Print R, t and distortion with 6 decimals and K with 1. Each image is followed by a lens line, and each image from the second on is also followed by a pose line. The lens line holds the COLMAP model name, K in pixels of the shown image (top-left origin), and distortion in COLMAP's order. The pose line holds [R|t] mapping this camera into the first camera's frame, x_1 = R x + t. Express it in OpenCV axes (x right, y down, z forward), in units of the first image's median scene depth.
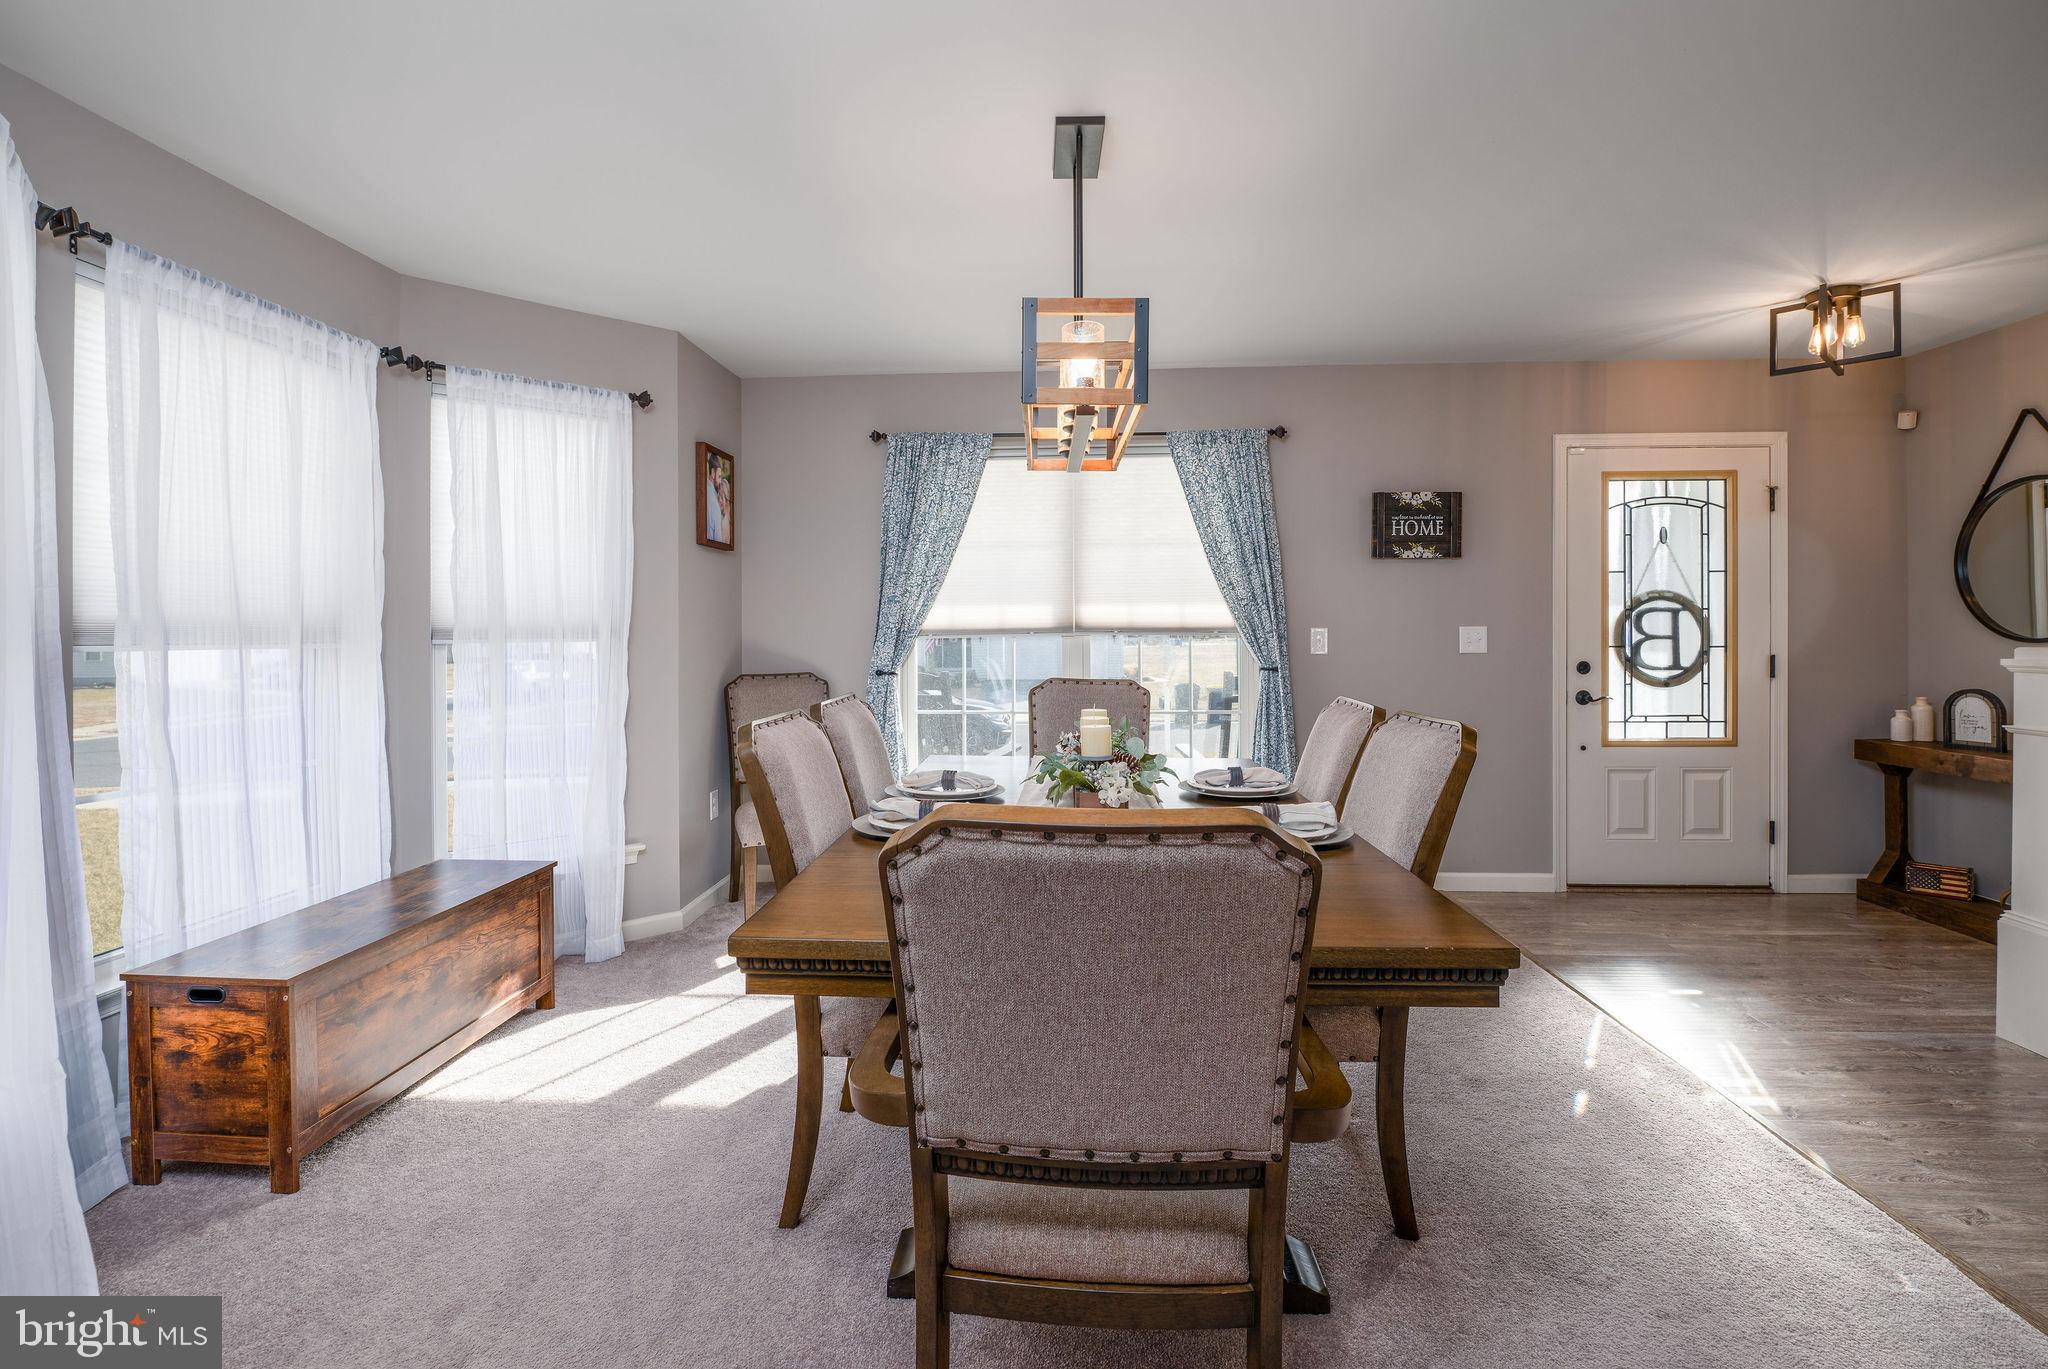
lens RADIAL K [[858.4, 0, 1054.9], [0, 858.4, 639.1], [0, 0, 1]] dist [-0.015123, -0.002157]
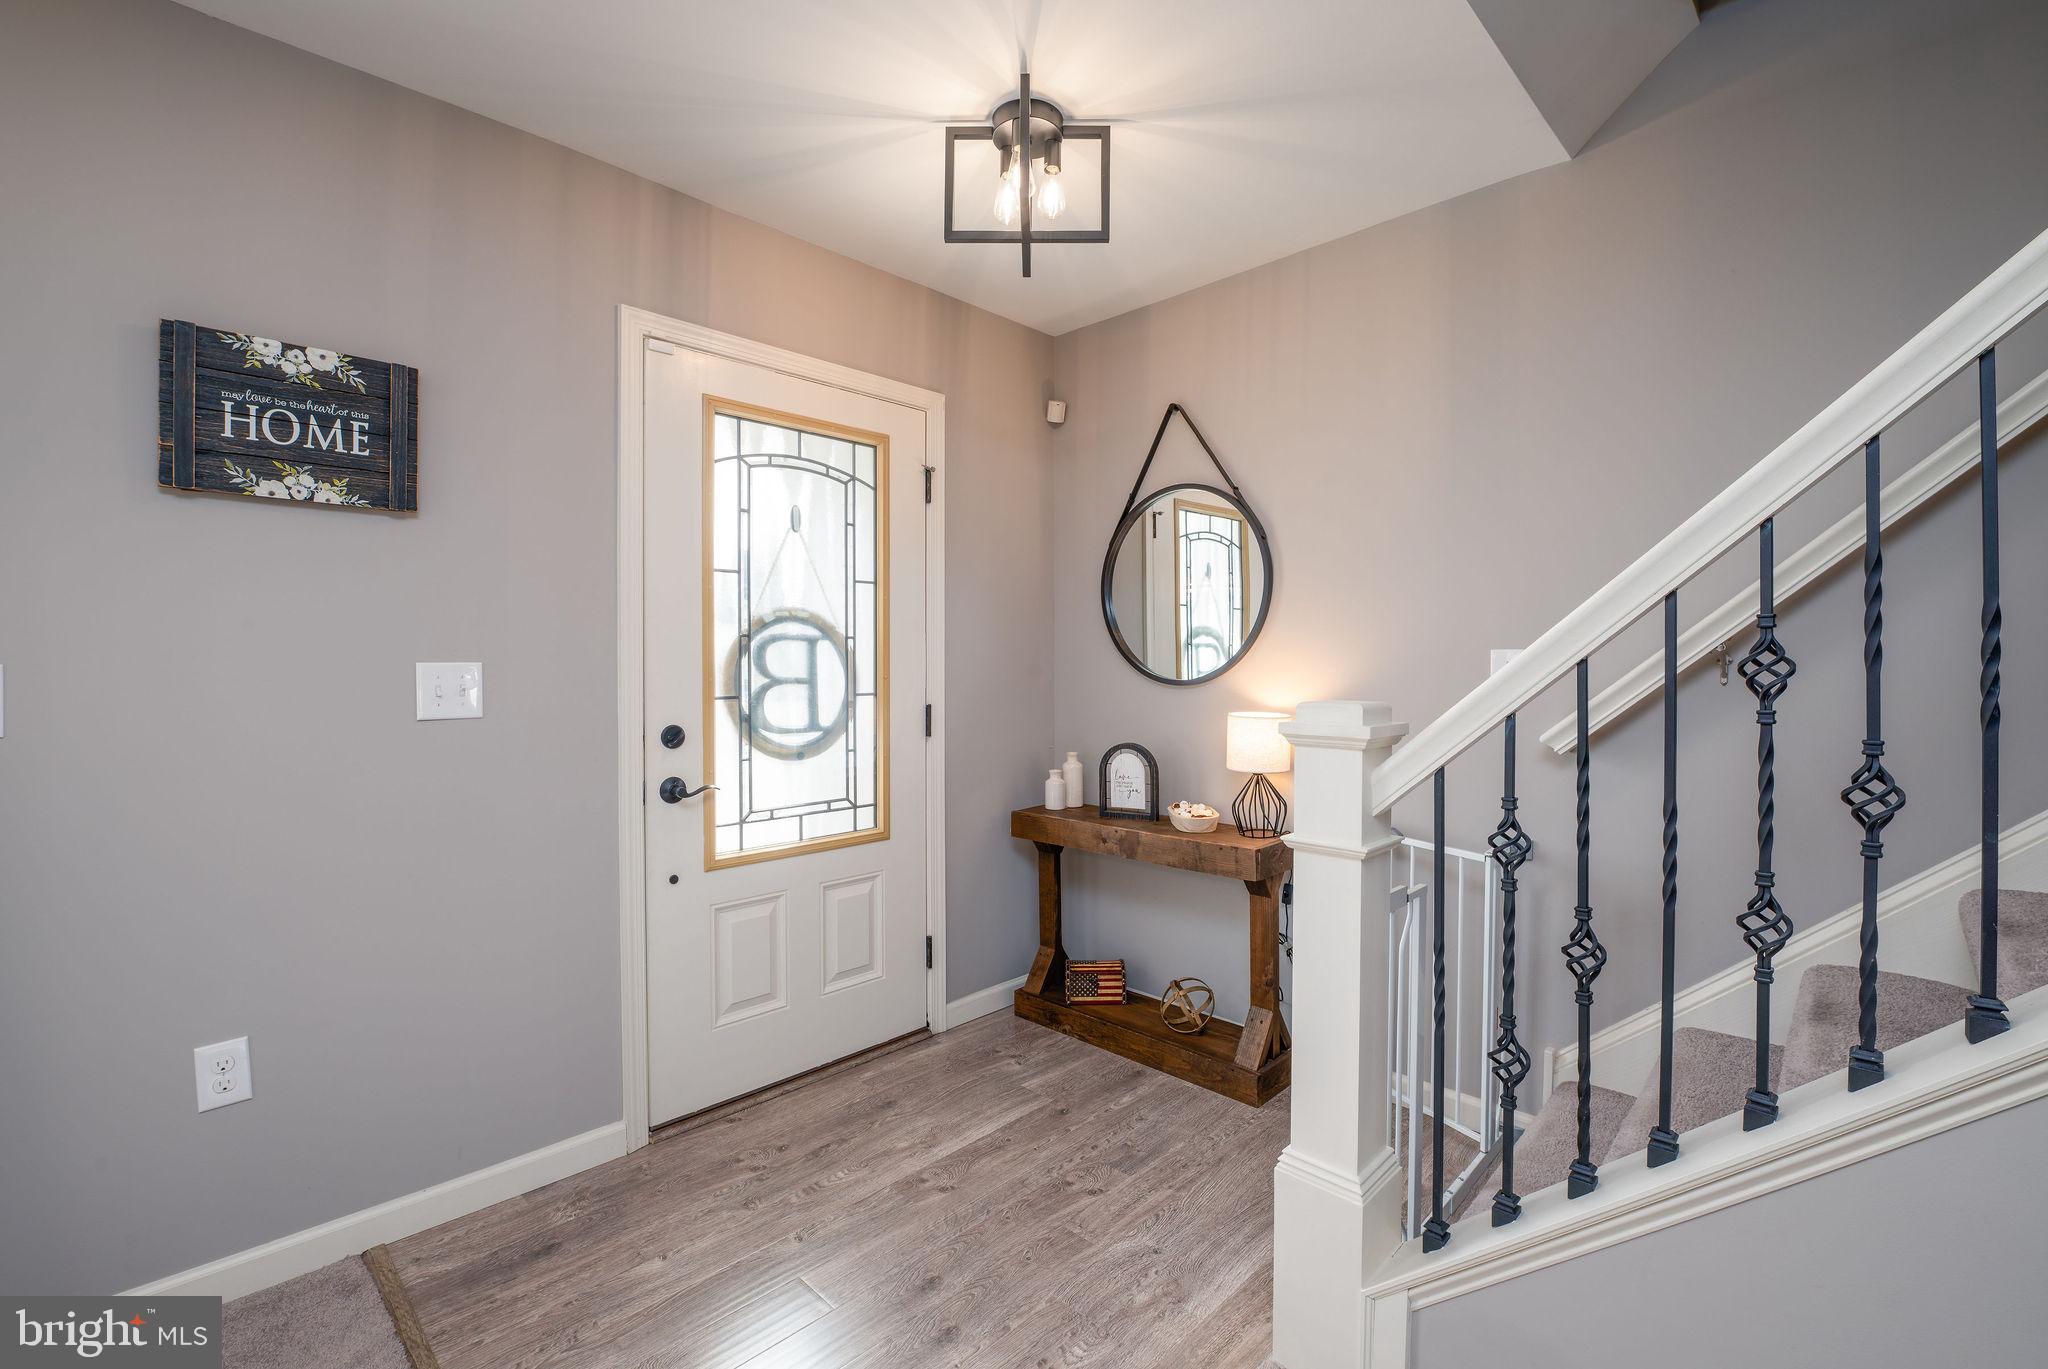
lens RADIAL K [[858.4, 0, 1022.7], [0, 858.4, 670.6], [0, 0, 1]] dist [-0.015123, -0.002157]
pose [[0.654003, -0.001210, 0.756491, 0.346943], [0.003465, 0.999993, -0.001396, -0.008537], [-0.756484, 0.003534, 0.654003, 0.461025]]
